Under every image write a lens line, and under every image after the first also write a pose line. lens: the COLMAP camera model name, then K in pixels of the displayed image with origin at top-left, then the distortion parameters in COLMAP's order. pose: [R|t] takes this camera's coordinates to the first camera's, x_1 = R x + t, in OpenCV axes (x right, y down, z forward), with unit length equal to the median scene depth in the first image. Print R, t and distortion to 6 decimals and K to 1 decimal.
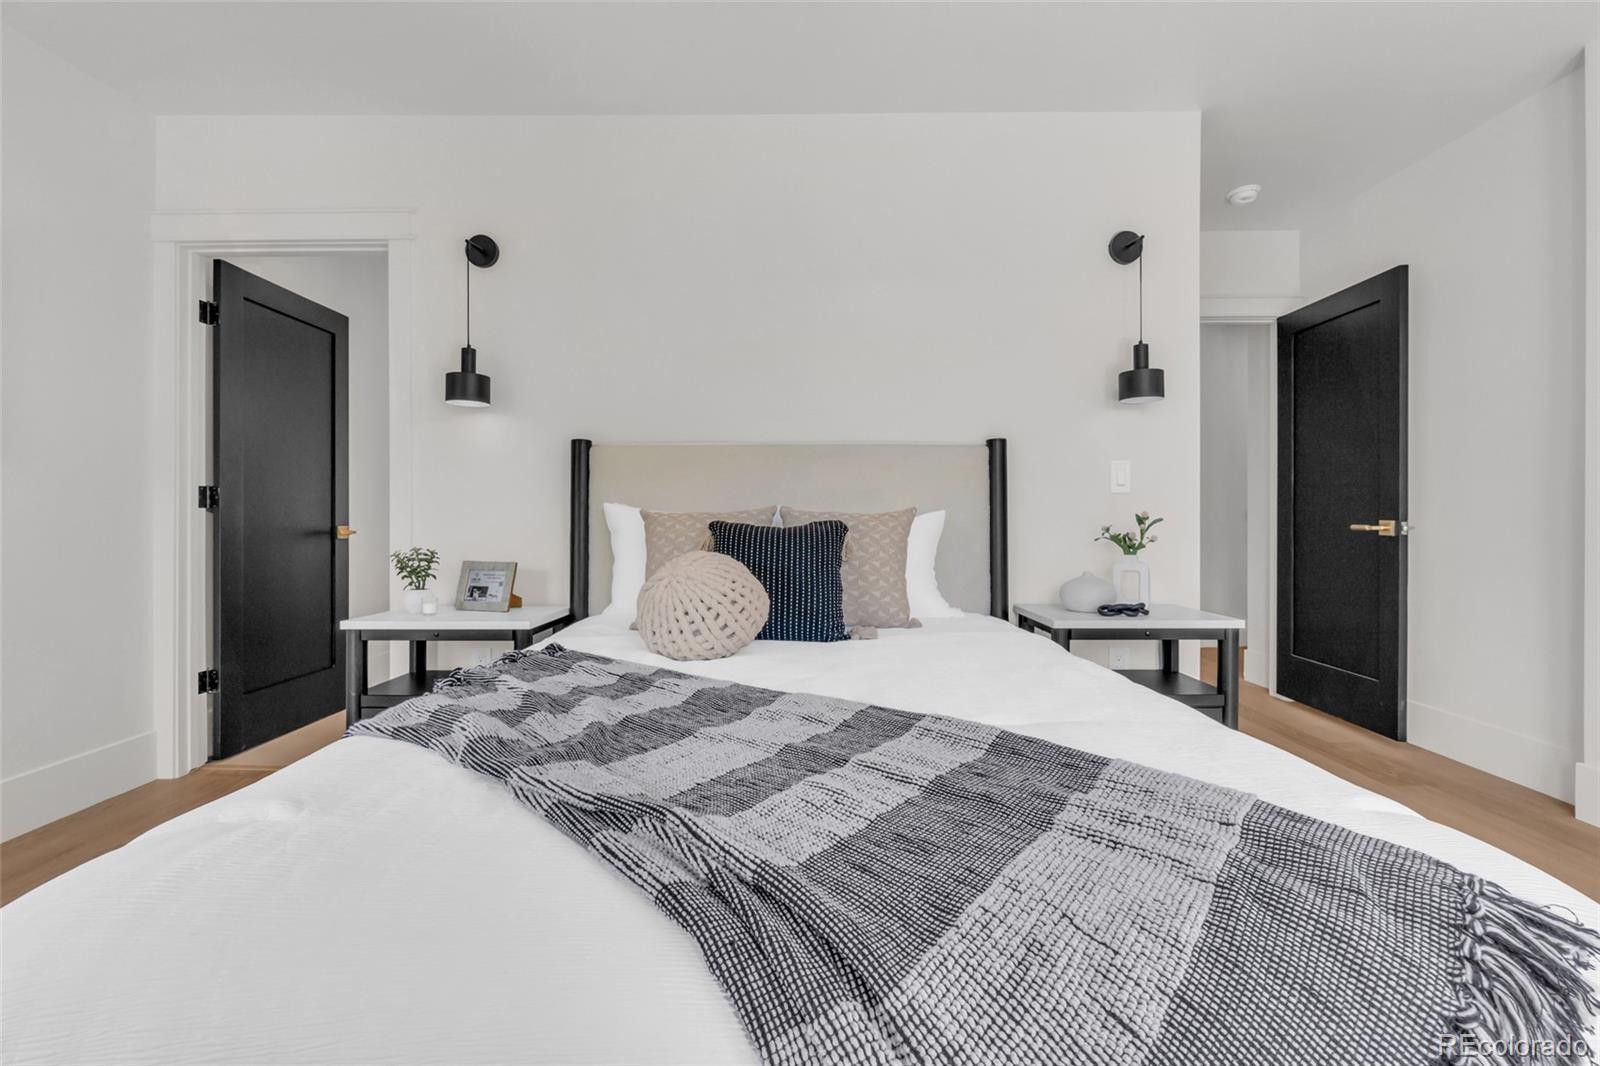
lens RADIAL K [[699.5, 0, 810.0], [0, 699.5, 513.4], [0, 0, 1]] dist [-0.001989, 0.000549]
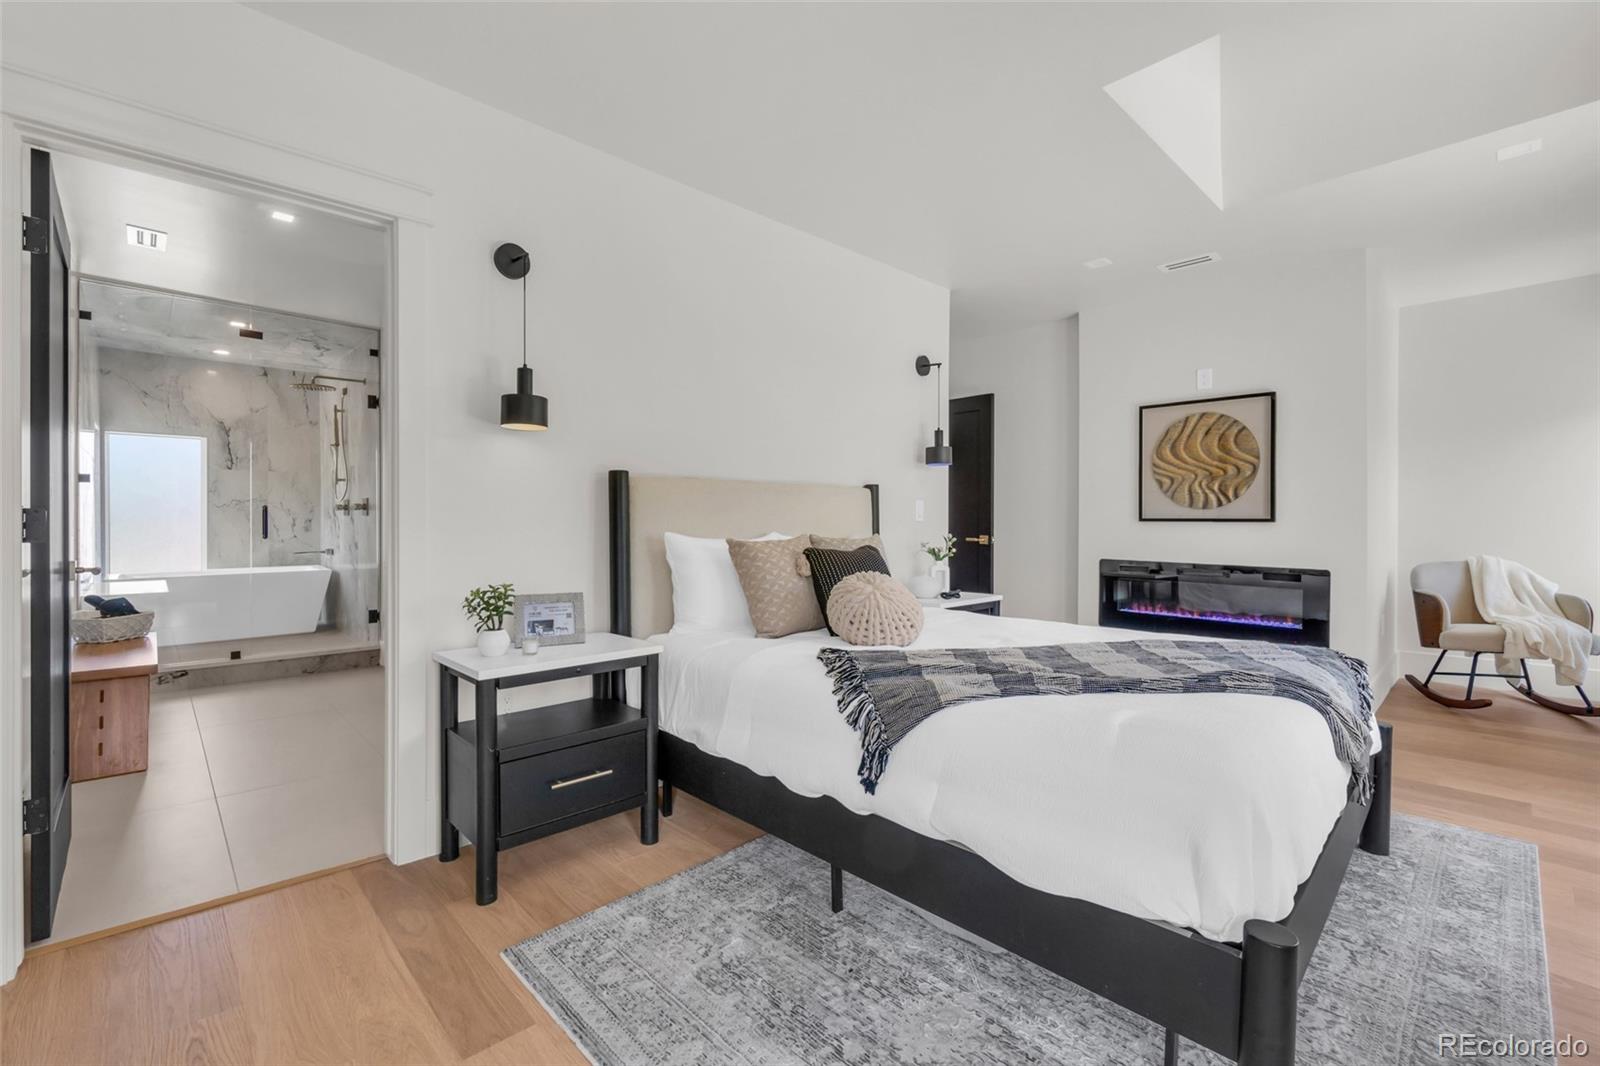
lens RADIAL K [[669.3, 0, 826.3], [0, 669.3, 526.9], [0, 0, 1]] dist [0.001162, 0.000020]
pose [[0.719116, -0.003495, 0.694882, -0.787366], [-0.004105, 0.999949, 0.009277, -0.032343], [-0.694878, -0.009524, 0.719064, 0.066728]]
